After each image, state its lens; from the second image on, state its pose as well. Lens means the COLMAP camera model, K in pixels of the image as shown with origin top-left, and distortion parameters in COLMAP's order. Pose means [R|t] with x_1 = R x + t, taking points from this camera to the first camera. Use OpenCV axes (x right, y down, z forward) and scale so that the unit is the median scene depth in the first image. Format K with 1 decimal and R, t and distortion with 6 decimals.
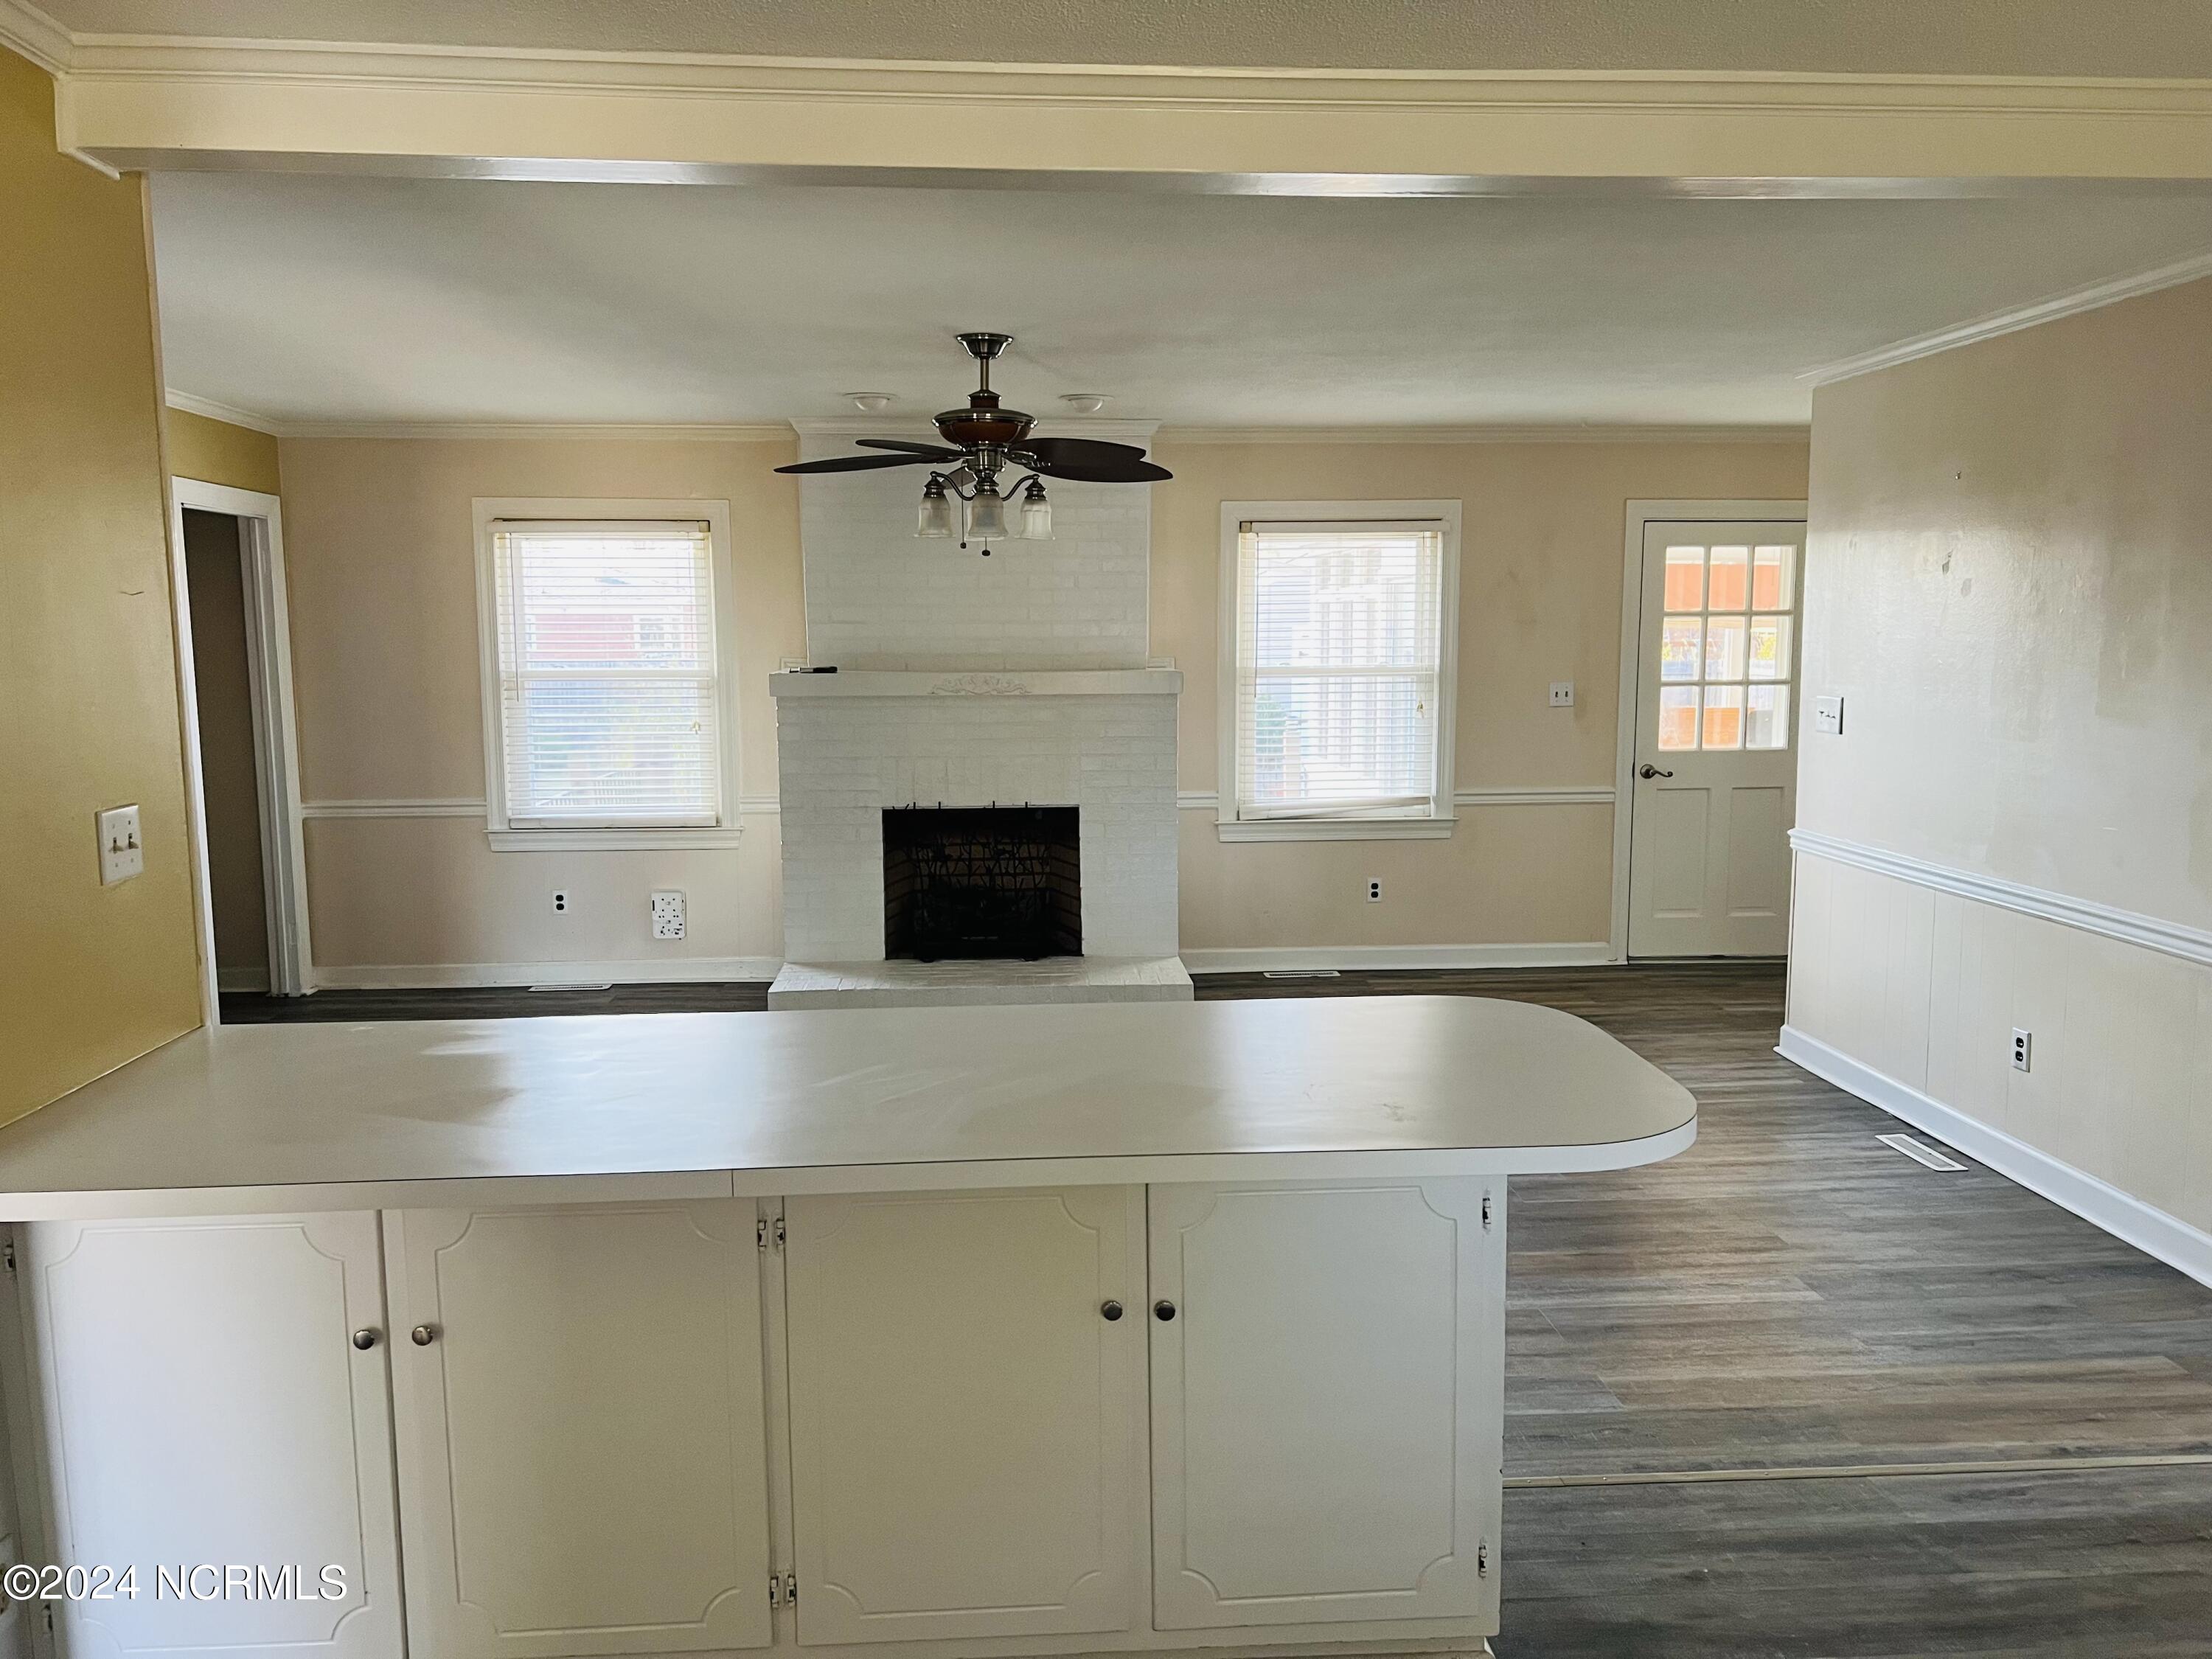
lens RADIAL K [[1607.1, 0, 1106.0], [0, 1607.1, 829.5], [0, 0, 1]] dist [0.084629, -0.138288]
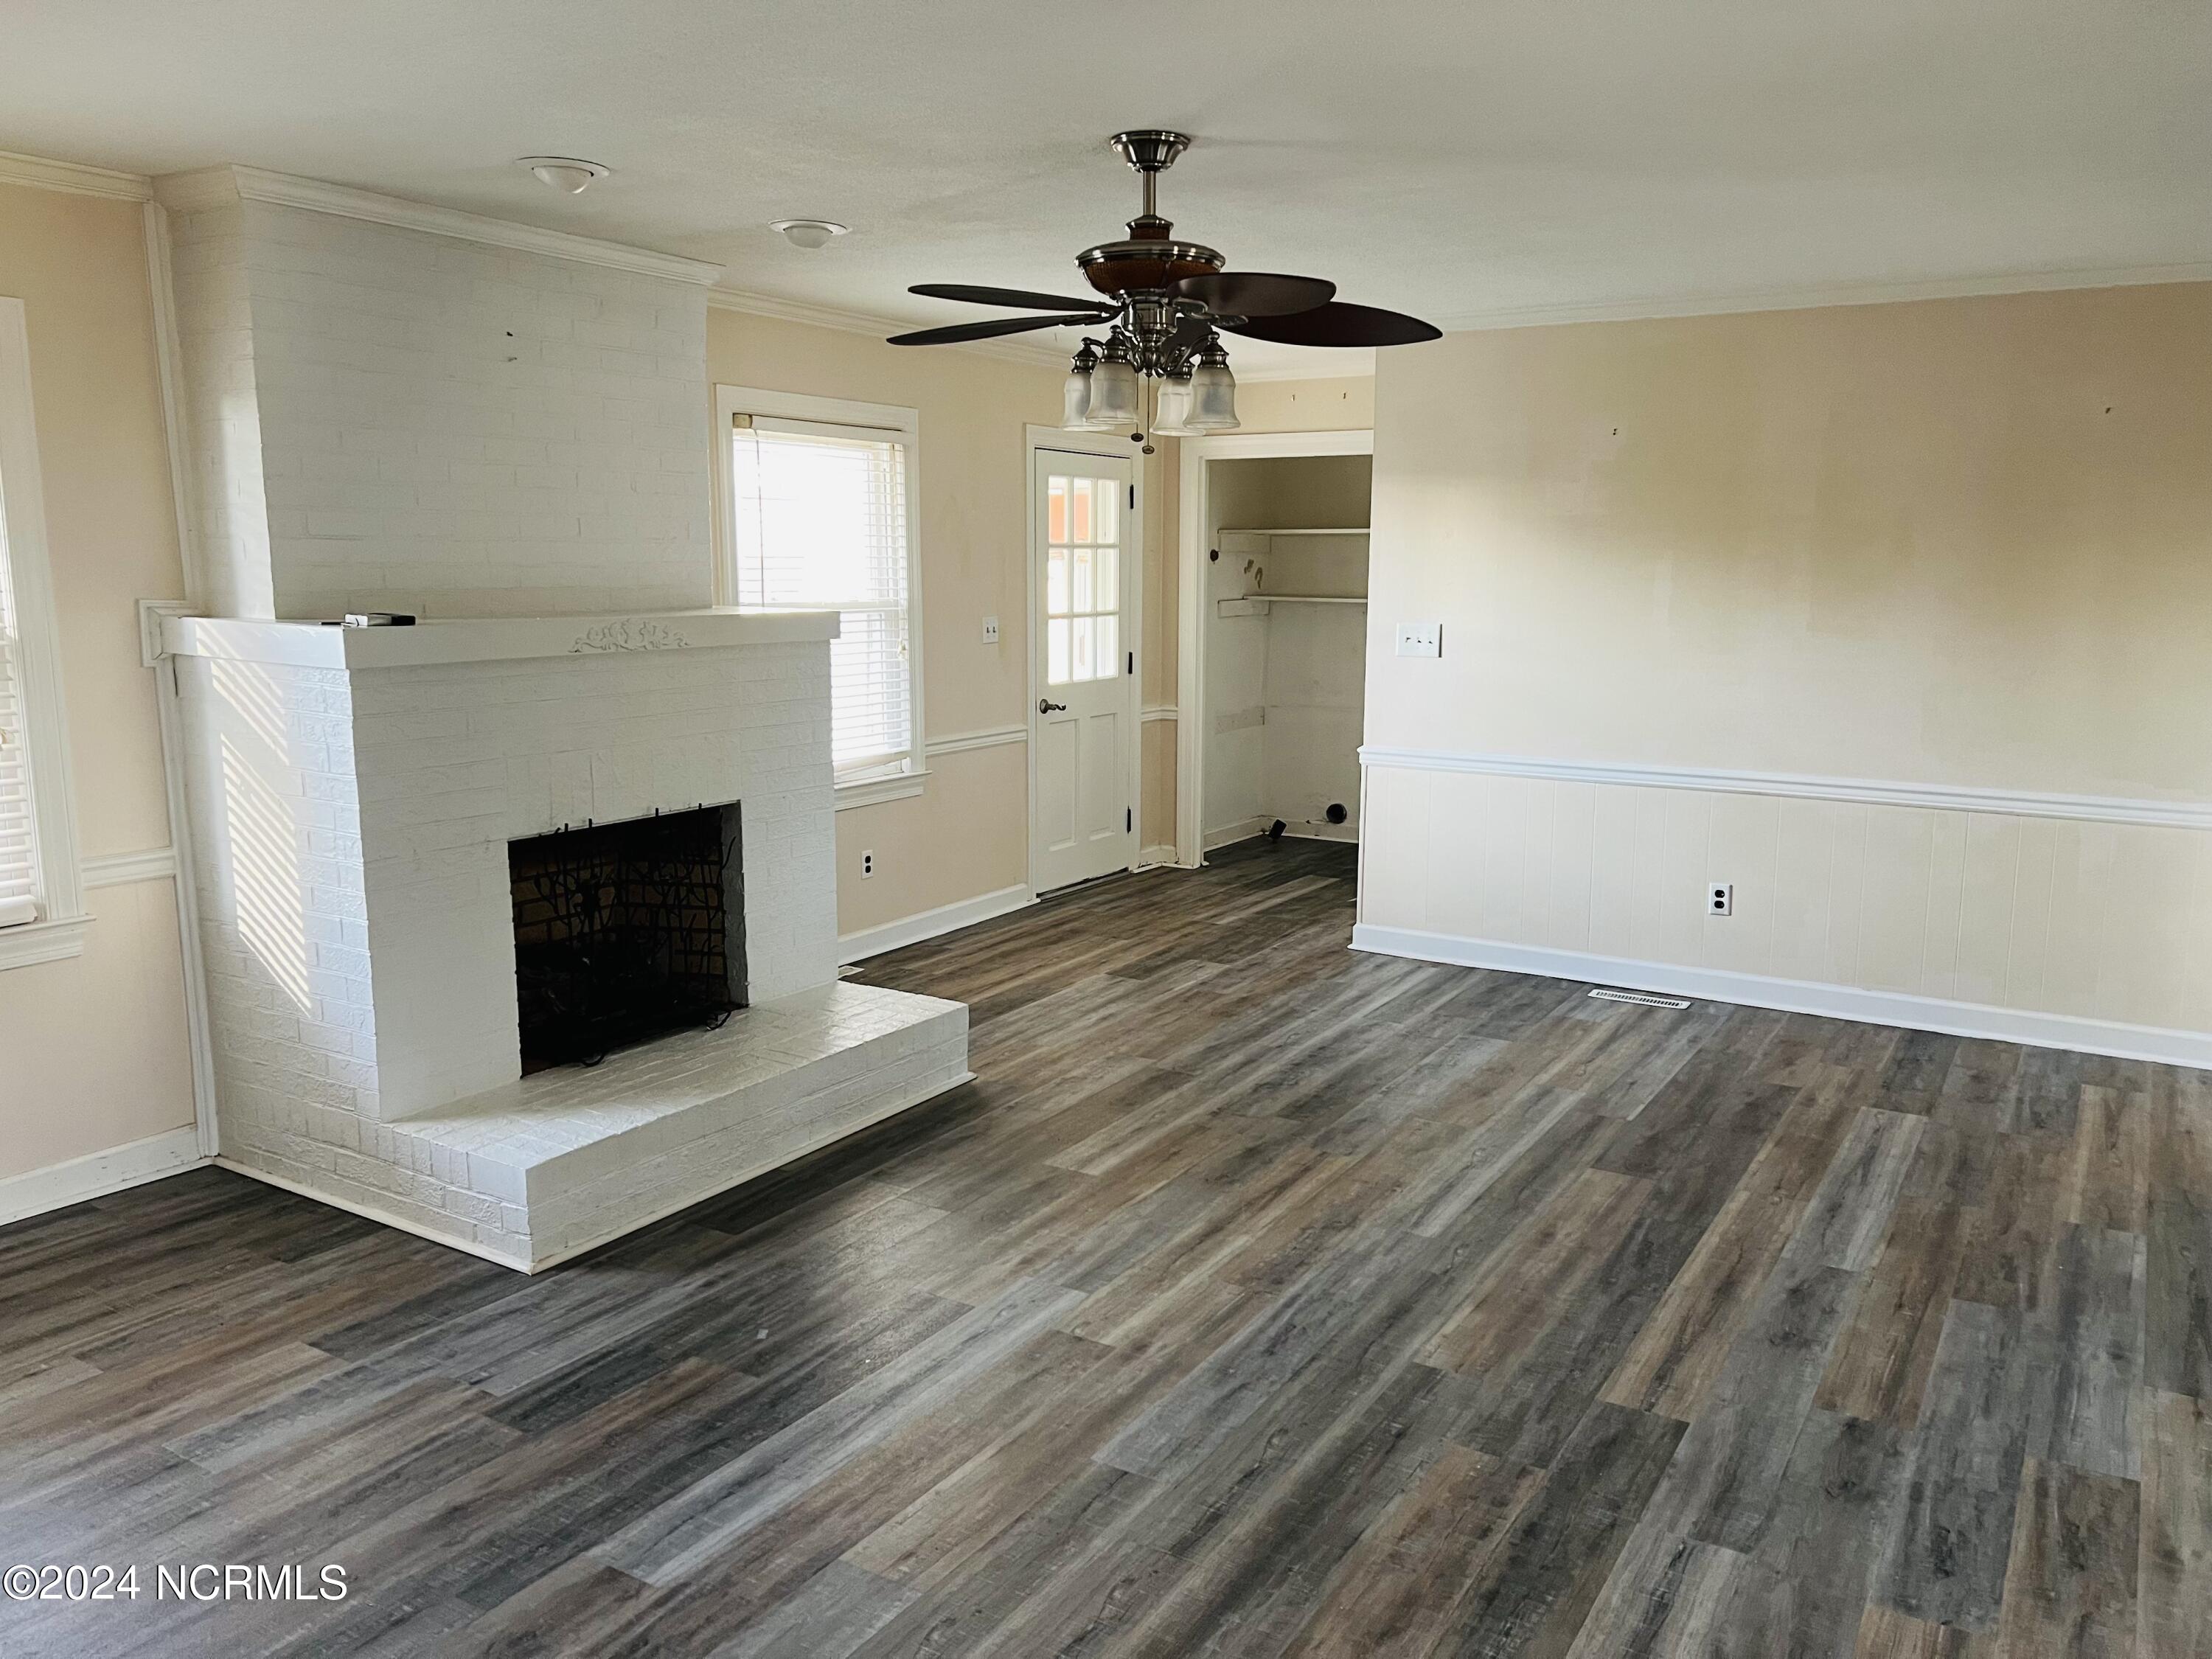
lens RADIAL K [[1643.3, 0, 1111.6], [0, 1643.3, 838.9], [0, 0, 1]] dist [0.081168, -0.067182]
pose [[0.583313, -0.129993, 0.801778, -0.484521], [0.090960, 0.991356, 0.094553, -0.049812], [-0.807138, 0.017776, 0.590095, 0.405083]]
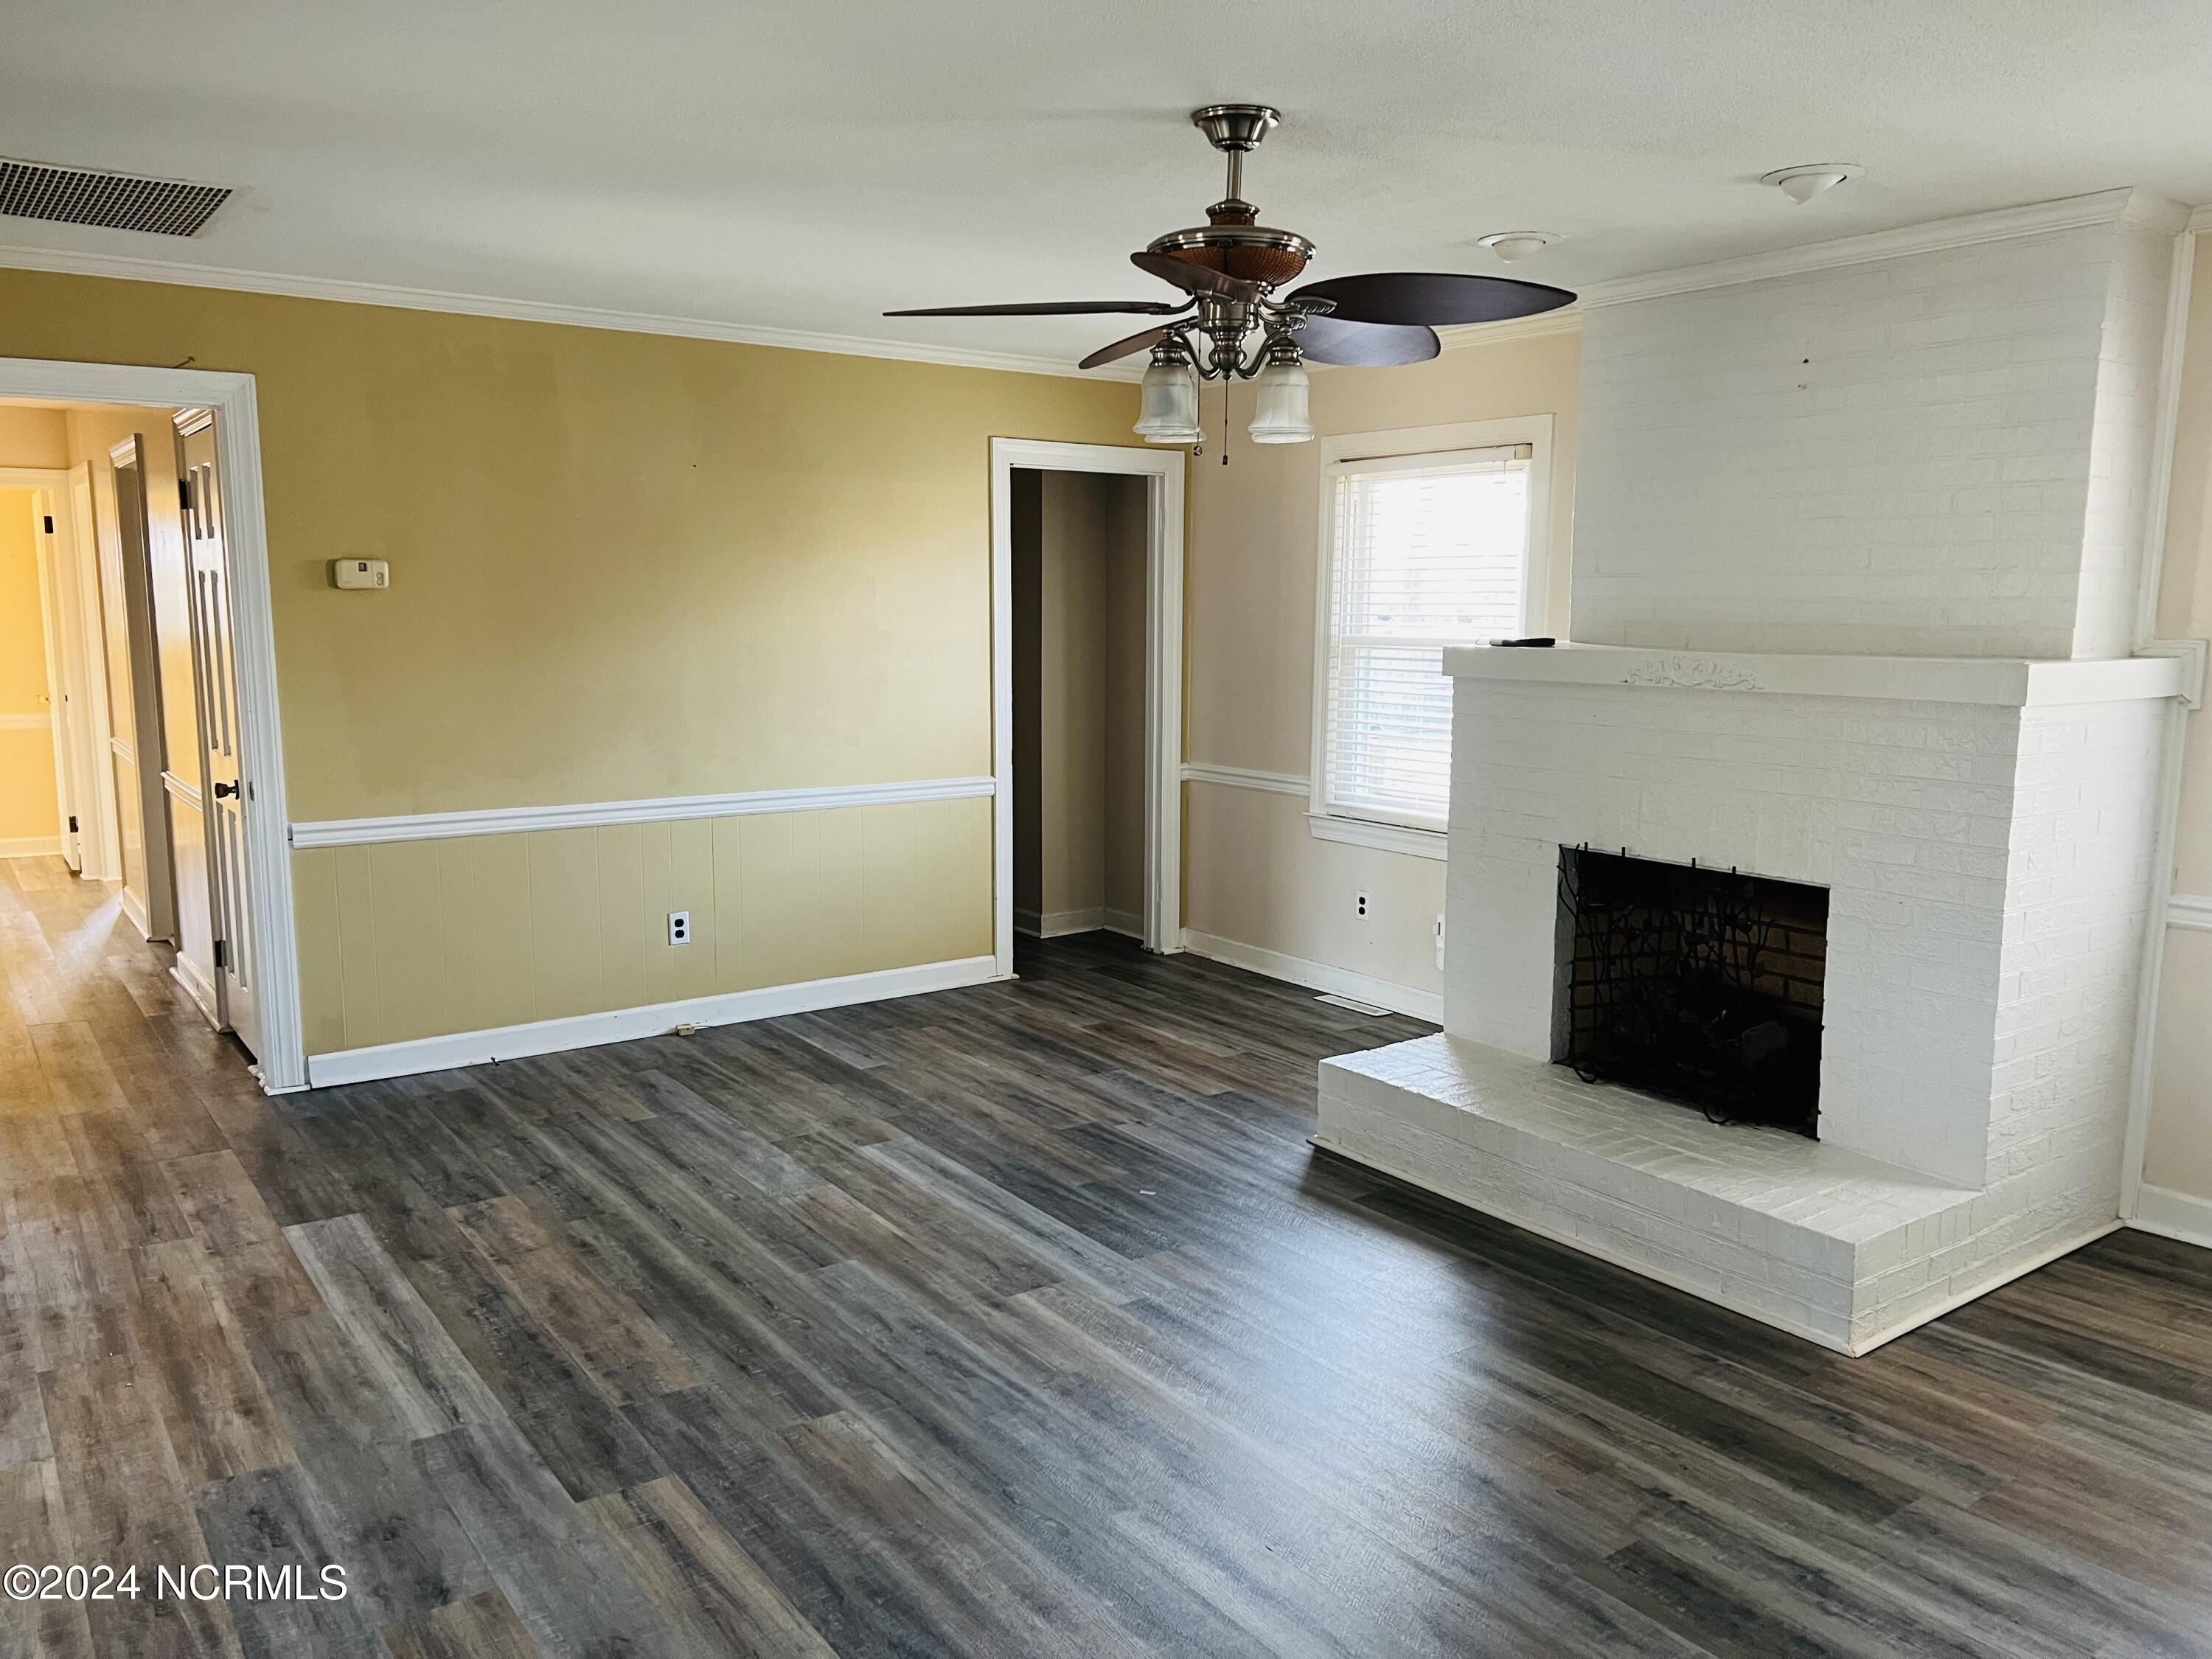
lens RADIAL K [[1643.3, 0, 1111.6], [0, 1643.3, 838.9], [0, 0, 1]] dist [0.081168, -0.067182]
pose [[0.533446, 0.130912, -0.835642, 0.329002], [-0.112149, 0.990174, 0.083529, -0.050117], [0.838366, 0.049159, 0.542887, 0.425260]]
